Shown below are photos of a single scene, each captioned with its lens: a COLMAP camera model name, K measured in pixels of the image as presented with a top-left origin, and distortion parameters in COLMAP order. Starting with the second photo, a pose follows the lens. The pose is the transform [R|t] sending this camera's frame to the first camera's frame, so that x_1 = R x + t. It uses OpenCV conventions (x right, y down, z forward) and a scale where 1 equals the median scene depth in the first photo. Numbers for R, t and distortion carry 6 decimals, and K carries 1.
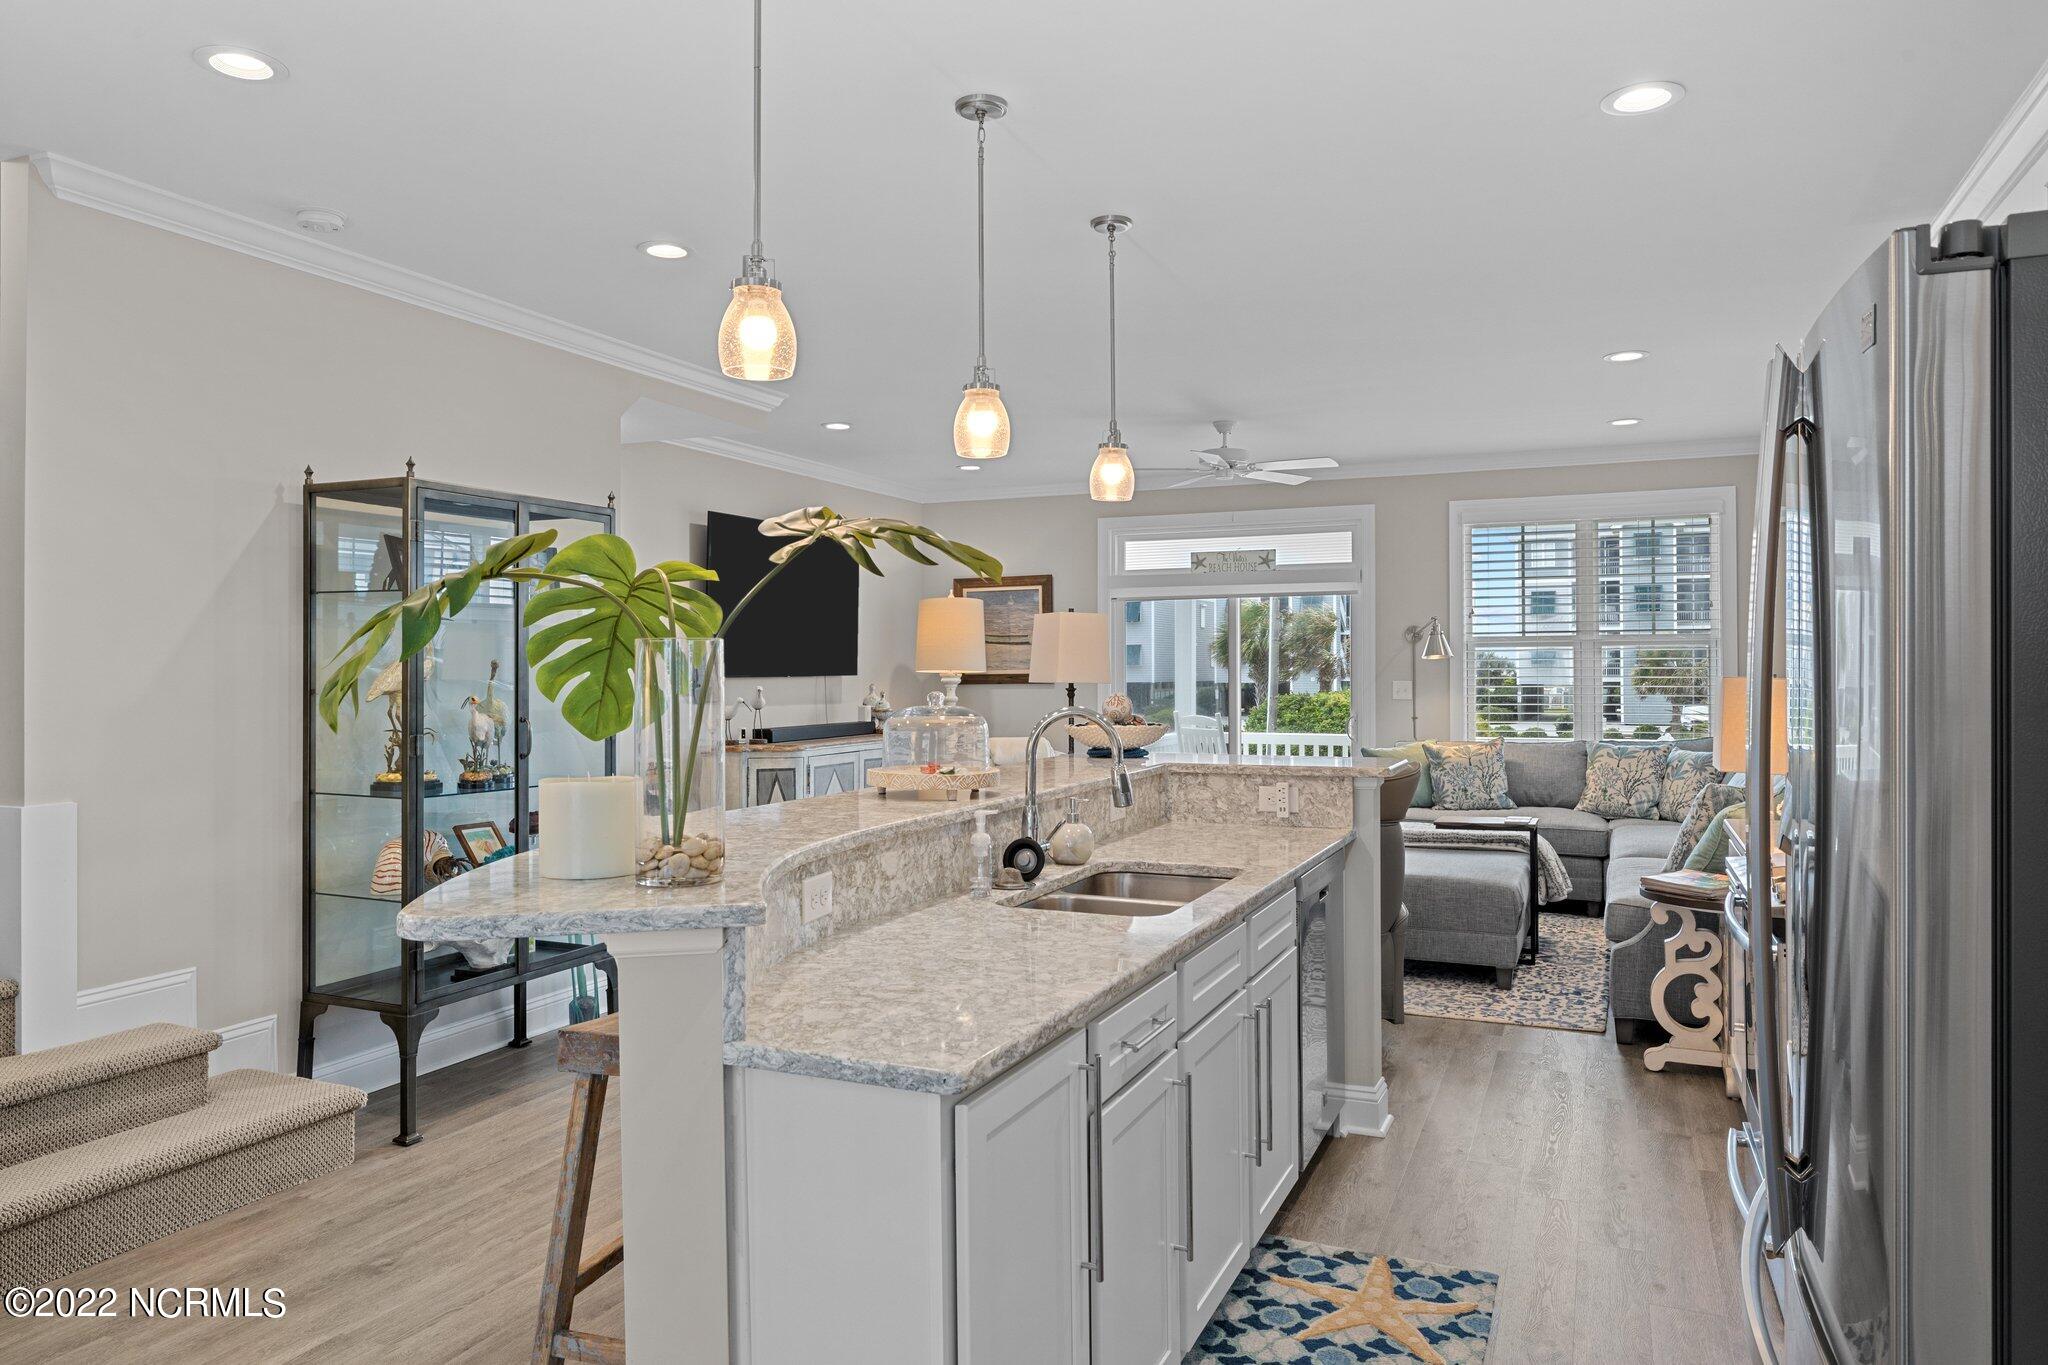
lens RADIAL K [[1345.9, 0, 1023.8], [0, 1345.9, 678.3], [0, 0, 1]] dist [0.000685, 0.000009]
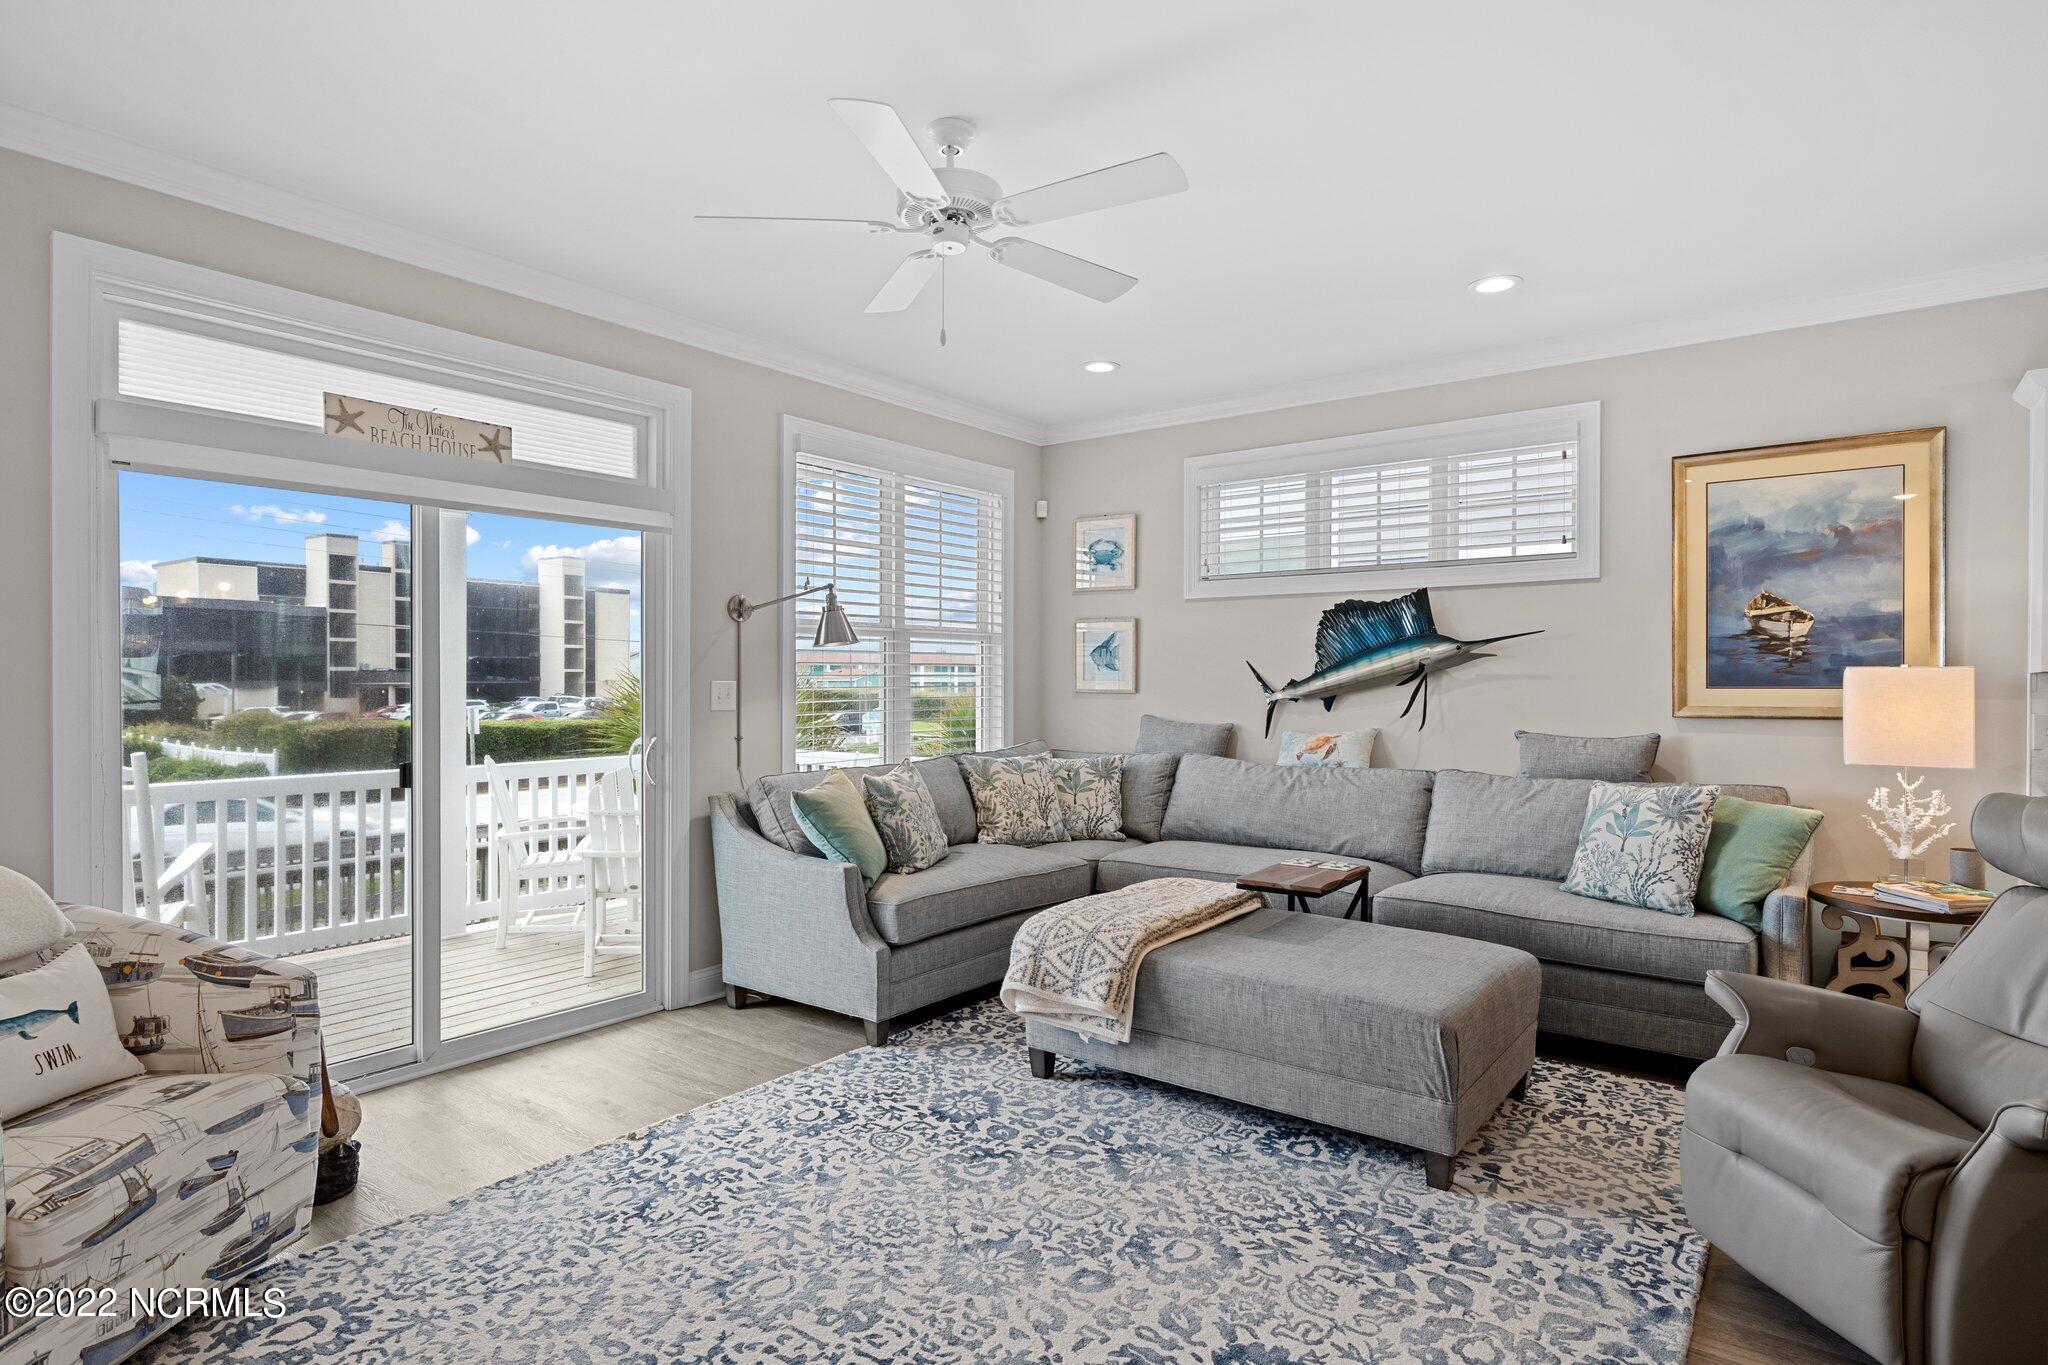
lens RADIAL K [[1104.0, 0, 1026.2], [0, 1104.0, 682.8], [0, 0, 1]] dist [0.002464, 0.000469]
pose [[0.248267, -0.000345, 0.968691, -0.190044], [0.008143, 0.999965, -0.001731, 0.005368], [-0.968657, 0.008318, 0.248262, 0.760286]]
